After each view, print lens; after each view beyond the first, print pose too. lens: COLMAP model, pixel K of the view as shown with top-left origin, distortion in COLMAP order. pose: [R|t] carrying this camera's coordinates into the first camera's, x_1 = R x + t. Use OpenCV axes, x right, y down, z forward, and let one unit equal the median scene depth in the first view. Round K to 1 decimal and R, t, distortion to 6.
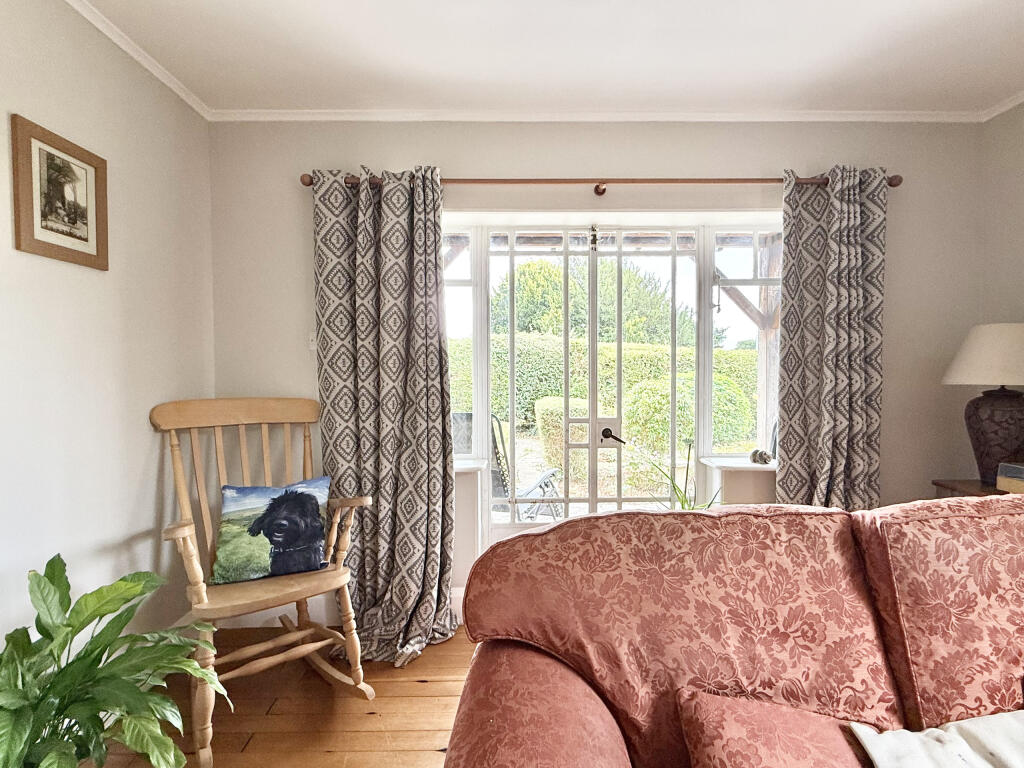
lens RADIAL K [[512.6, 0, 525.1], [0, 512.6, 384.8], [0, 0, 1]] dist [0.001946, -0.000516]
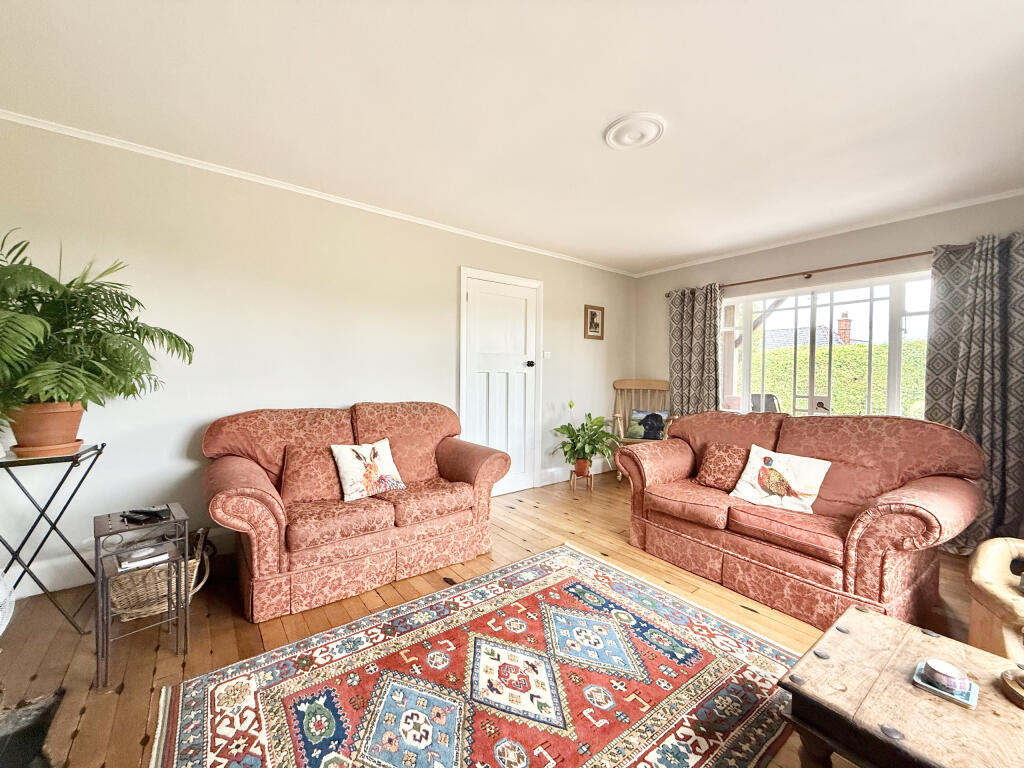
lens RADIAL K [[408.8, 0, 505.3], [0, 408.8, 382.4], [0, 0, 1]] dist [0.001181, 0.000790]
pose [[0.583649, 0.023160, -0.811675, 0.786608], [-0.032749, 0.999451, 0.004970, 0.052557], [0.811345, 0.023681, 0.584088, -0.856757]]
